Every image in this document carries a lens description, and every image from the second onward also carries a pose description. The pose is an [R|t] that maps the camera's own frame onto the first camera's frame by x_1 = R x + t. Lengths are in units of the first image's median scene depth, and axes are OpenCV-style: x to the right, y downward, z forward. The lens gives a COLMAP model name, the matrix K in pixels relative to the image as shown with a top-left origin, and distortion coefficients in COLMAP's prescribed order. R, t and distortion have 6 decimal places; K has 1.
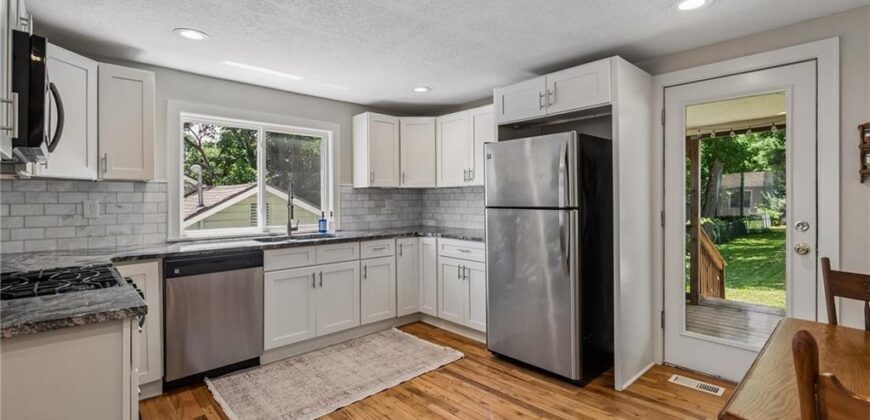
lens RADIAL K [[392.2, 0, 435.1], [0, 392.2, 198.2], [0, 0, 1]] dist [0.002459, 0.000132]
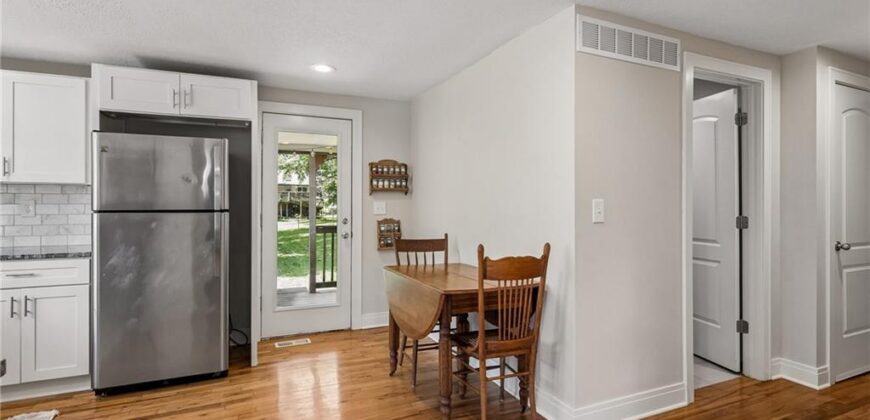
lens RADIAL K [[425.9, 0, 435.0], [0, 425.9, 210.0], [0, 0, 1]] dist [-0.000035, -0.000052]
pose [[0.316917, -0.000283, 0.948453, -0.467469], [0.000784, 1.000000, 0.000037, 0.020153], [-0.948453, 0.000732, 0.316917, 0.070948]]
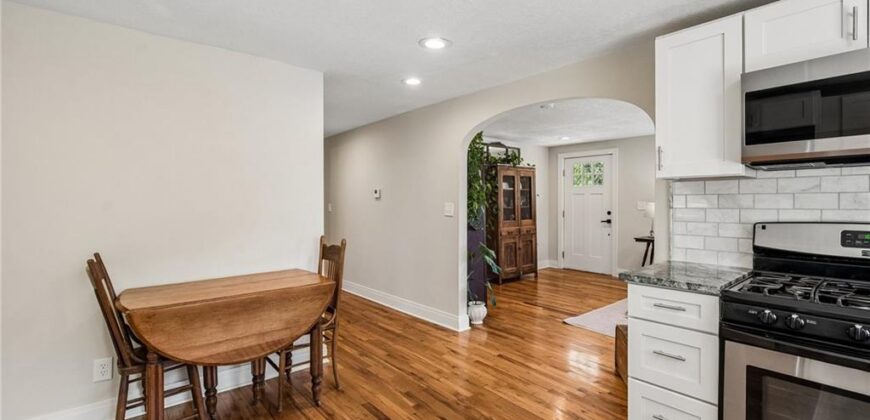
lens RADIAL K [[384.6, 0, 435.0], [0, 384.6, 210.0], [0, 0, 1]] dist [0.001487, 0.000362]
pose [[-0.998594, 0.007757, 0.052439, -0.001961], [0.008902, 0.999726, 0.021639, -0.006804], [-0.052256, 0.022076, -0.998390, 1.140092]]
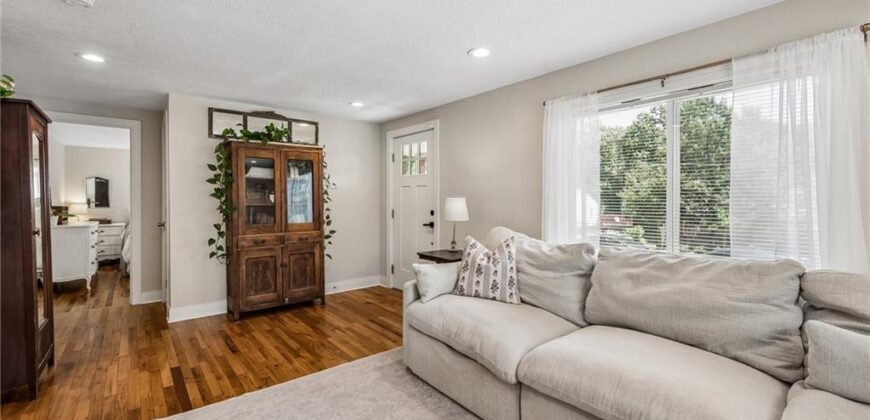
lens RADIAL K [[374.1, 0, 436.7], [0, 374.1, 203.1], [0, 0, 1]] dist [0.000015, 0.000021]
pose [[-0.998092, 0.005900, 0.061456, -1.007490], [0.006673, 0.999901, 0.012393, 0.009941], [-0.061377, 0.012780, -0.998033, 0.369805]]
